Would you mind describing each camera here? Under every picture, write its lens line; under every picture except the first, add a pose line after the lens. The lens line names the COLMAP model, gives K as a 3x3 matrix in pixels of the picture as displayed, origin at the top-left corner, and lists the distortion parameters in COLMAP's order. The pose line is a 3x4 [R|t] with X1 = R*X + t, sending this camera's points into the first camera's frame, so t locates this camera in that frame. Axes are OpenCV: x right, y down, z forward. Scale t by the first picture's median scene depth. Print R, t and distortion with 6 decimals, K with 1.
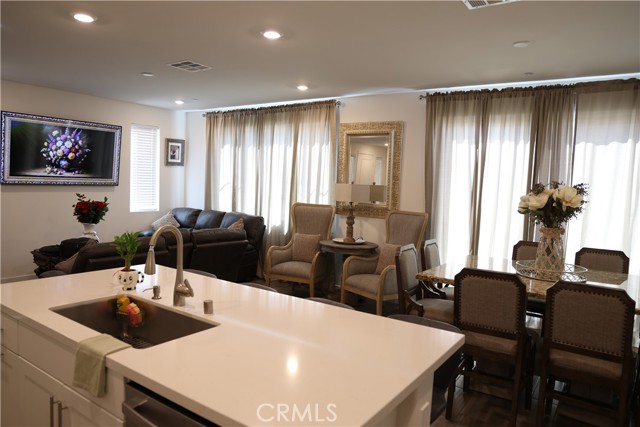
lens RADIAL K [[444.2, 0, 320.0], [0, 444.2, 213.5], [0, 0, 1]] dist [-0.083727, 0.069439]
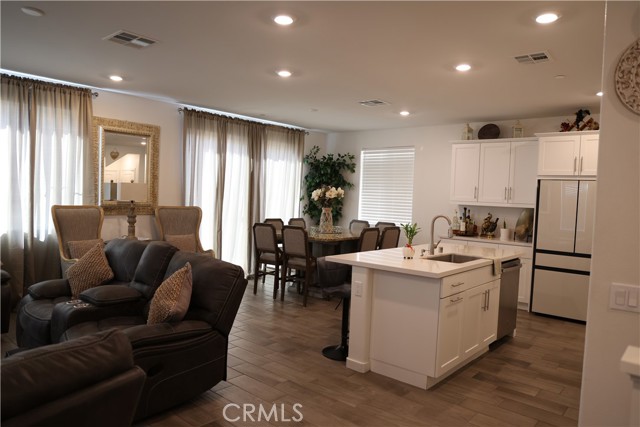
lens RADIAL K [[444.2, 0, 320.0], [0, 444.2, 213.5], [0, 0, 1]] dist [-0.083727, 0.069439]
pose [[0.110888, -0.079392, 0.990657, -0.874268], [0.039646, 0.996364, 0.075411, -0.055729], [-0.993042, 0.030913, 0.113632, 0.470496]]
